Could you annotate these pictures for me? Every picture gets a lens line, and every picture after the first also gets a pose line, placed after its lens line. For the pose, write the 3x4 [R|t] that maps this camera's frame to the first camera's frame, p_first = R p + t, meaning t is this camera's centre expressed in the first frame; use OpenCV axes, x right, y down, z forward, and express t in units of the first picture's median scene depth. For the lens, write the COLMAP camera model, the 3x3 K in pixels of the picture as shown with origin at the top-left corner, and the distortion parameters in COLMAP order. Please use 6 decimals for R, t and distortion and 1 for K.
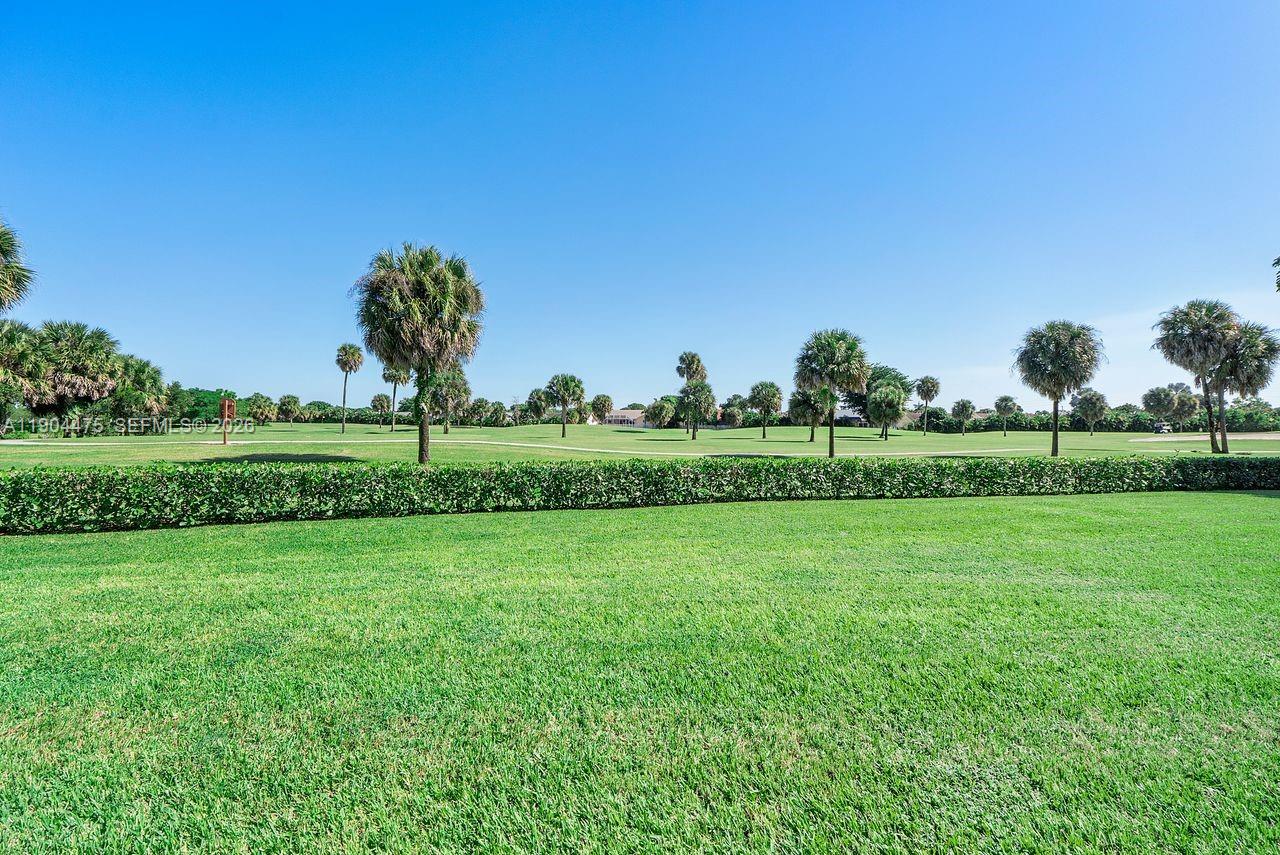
lens RADIAL K [[542.7, 0, 640.0], [0, 542.7, 427.5], [0, 0, 1]] dist [-0.002043, -0.000525]
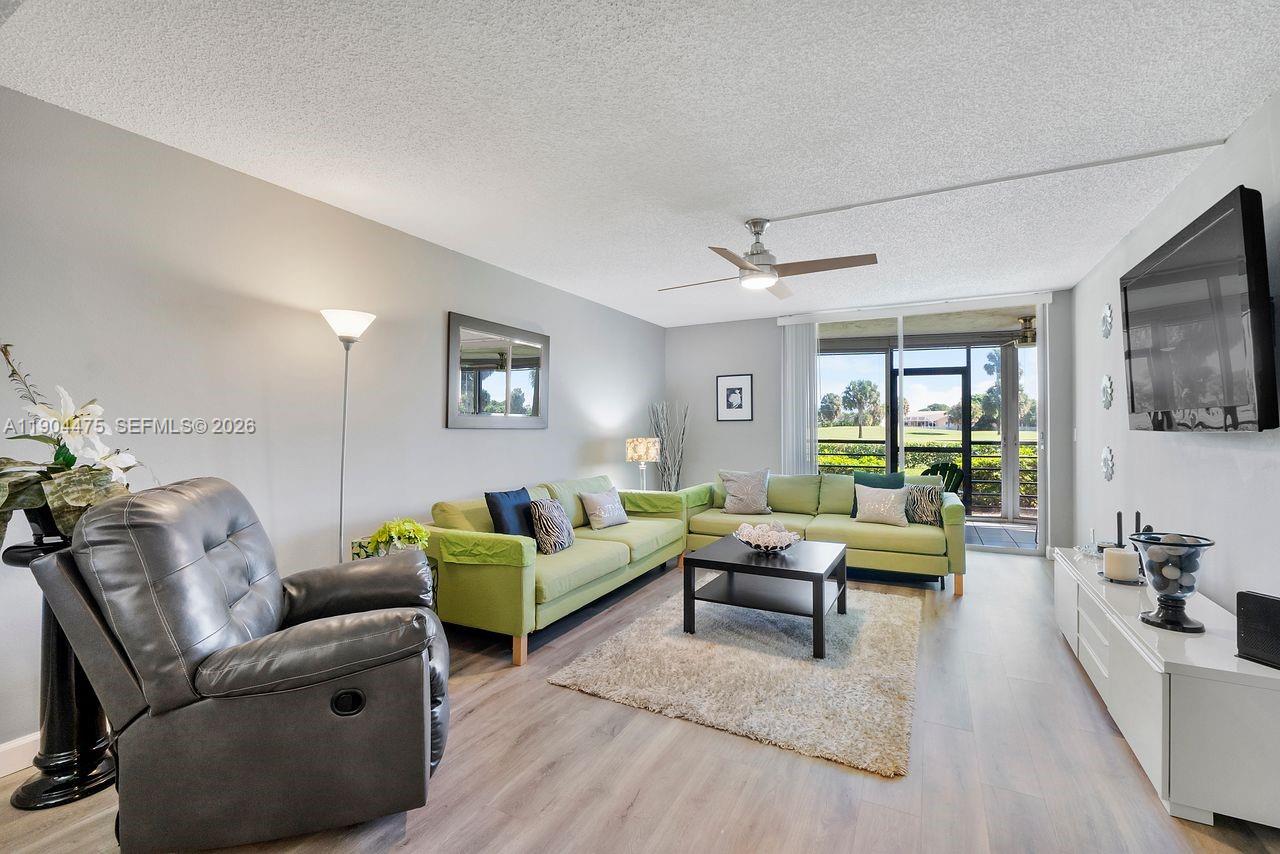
lens RADIAL K [[542.7, 0, 640.0], [0, 542.7, 427.0], [0, 0, 1]] dist [-0.002043, -0.000525]
pose [[0.872059, -0.006866, -0.489353, 0.007302], [0.003021, 0.999958, -0.008648, 0.004760], [0.489391, 0.006063, 0.872043, -0.173025]]
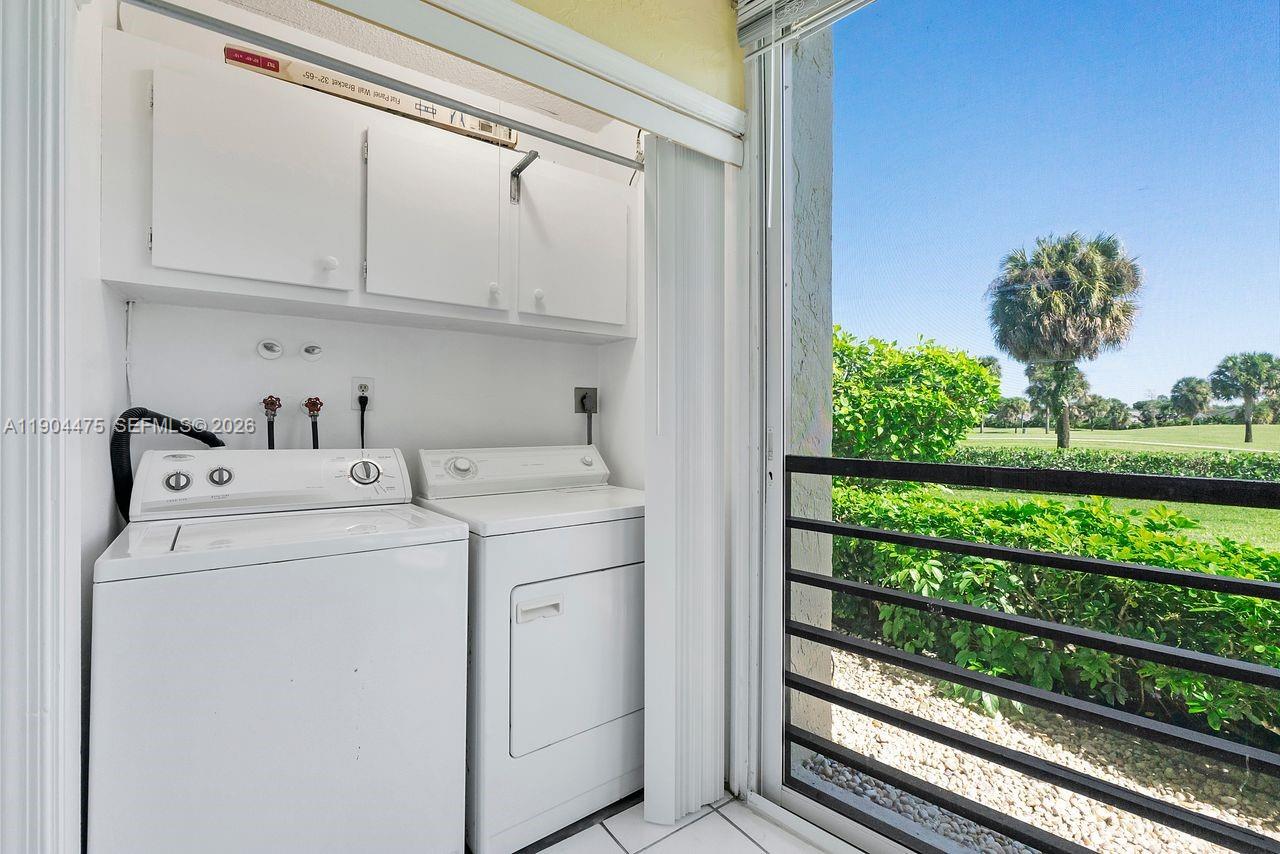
lens RADIAL K [[545.9, 0, 639.3], [0, 545.9, 421.5], [0, 0, 1]] dist [-0.009729, -0.000094]
pose [[0.564731, -0.013550, -0.825164, -0.009718], [-0.001802, 0.999843, -0.017652, 0.005177], [0.825273, 0.011456, 0.564618, -0.049673]]
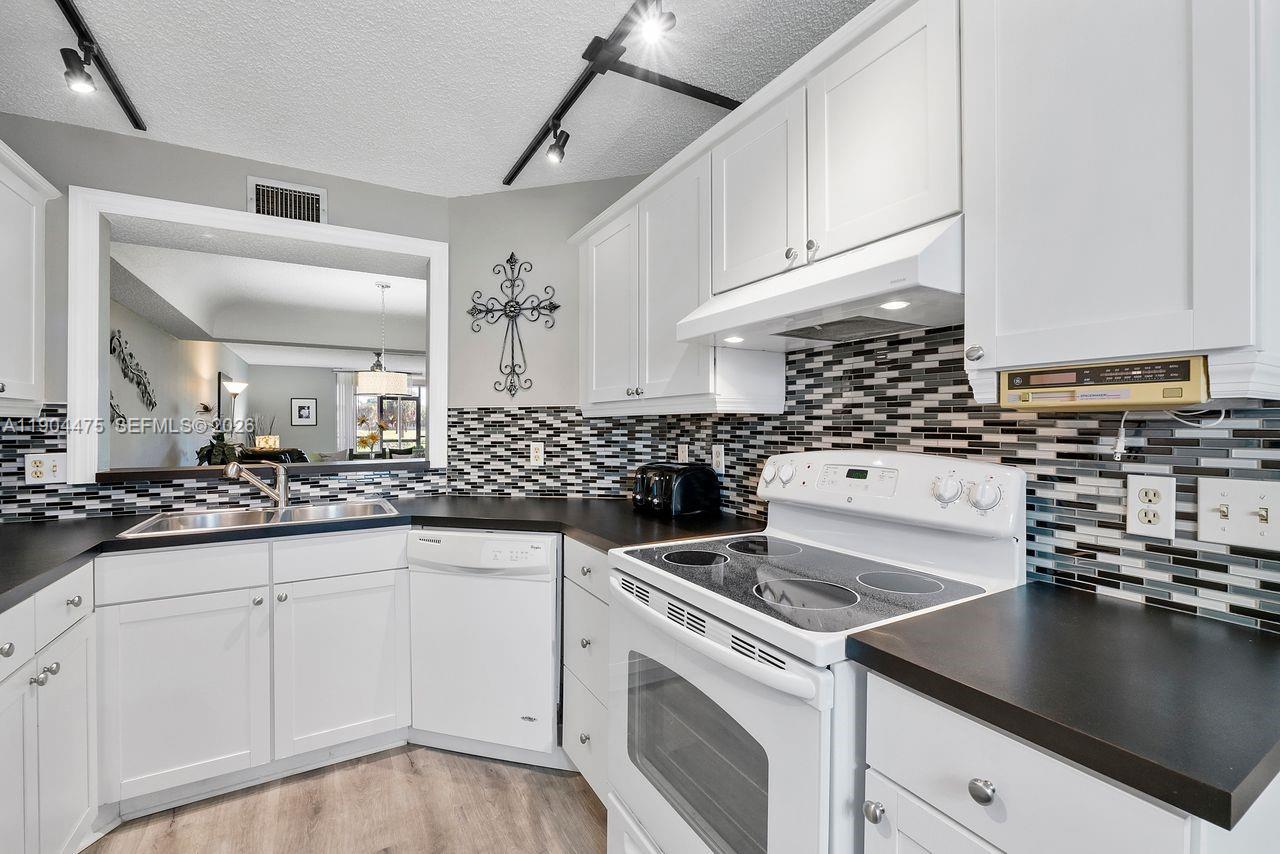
lens RADIAL K [[542.7, 0, 640.0], [0, 542.7, 427.0], [0, 0, 1]] dist [-0.002043, -0.000525]
pose [[0.876090, -0.009381, 0.482056, -0.021010], [0.012082, 0.999924, -0.002500, 0.005030], [-0.481996, 0.008014, 0.876137, -0.297989]]
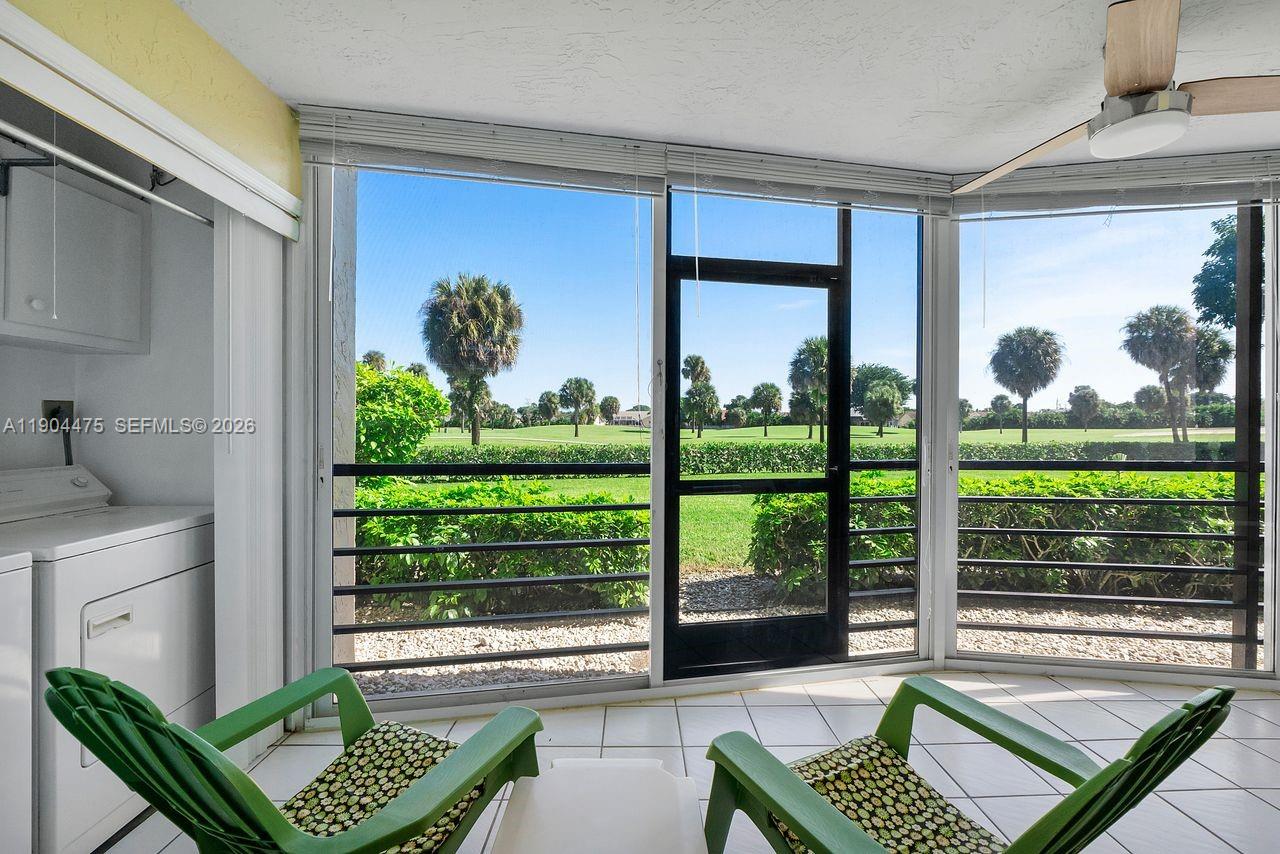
lens RADIAL K [[542.7, 0, 640.0], [0, 542.7, 427.0], [0, 0, 1]] dist [-0.002043, -0.000525]
pose [[0.999932, -0.007668, -0.008838, -0.007014], [0.007634, 0.999963, -0.003847, 0.004203], [0.008867, 0.003779, 0.999954, -0.064102]]
